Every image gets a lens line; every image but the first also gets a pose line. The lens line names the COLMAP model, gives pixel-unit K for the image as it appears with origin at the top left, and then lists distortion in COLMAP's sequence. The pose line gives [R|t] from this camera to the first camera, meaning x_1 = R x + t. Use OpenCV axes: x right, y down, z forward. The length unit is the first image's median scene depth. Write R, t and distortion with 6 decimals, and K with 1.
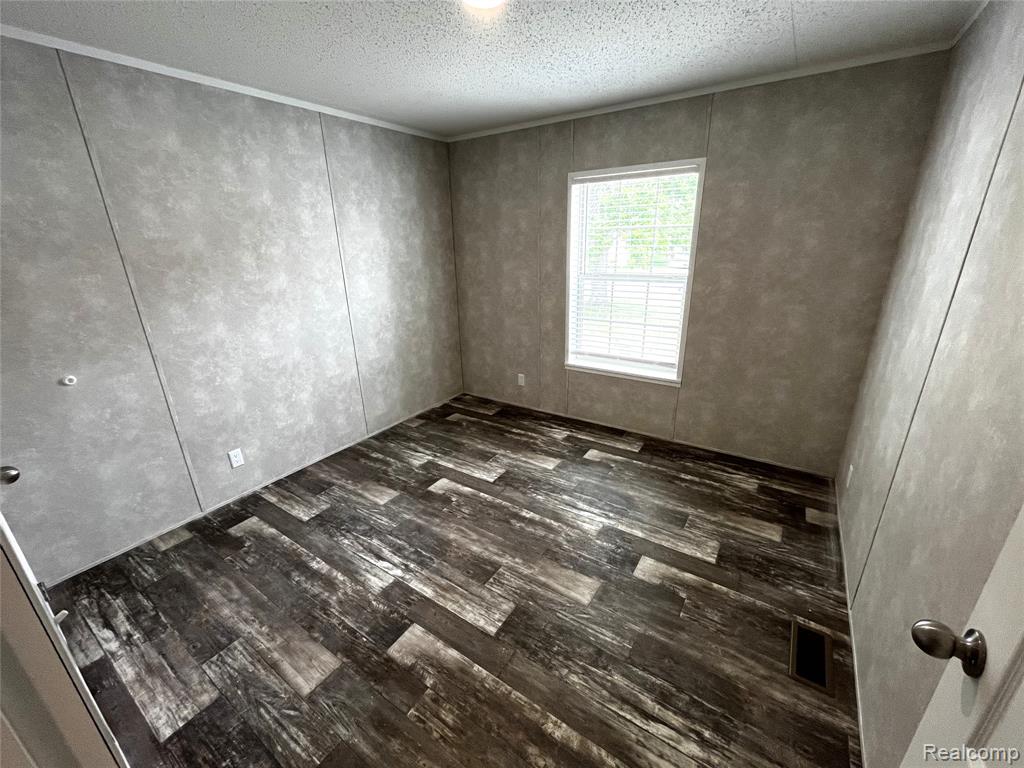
lens RADIAL K [[417.8, 0, 517.9], [0, 417.8, 381.1], [0, 0, 1]] dist [-0.001444, -0.000445]
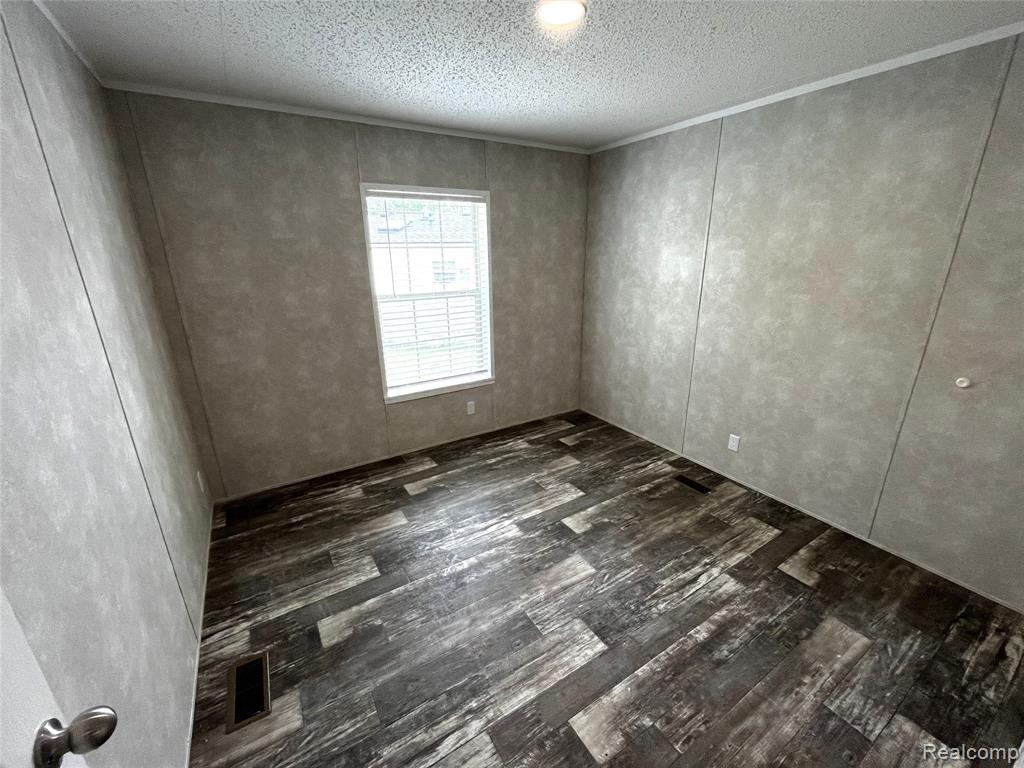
lens RADIAL K [[434.3, 0, 513.3], [0, 434.3, 361.1], [0, 0, 1]] dist [-0.001118, 0.000422]
pose [[0.401165, -0.204016, 0.892998, -0.964330], [0.295808, 0.951503, 0.084495, -0.189451], [-0.866928, 0.230260, 0.442059, 0.615685]]
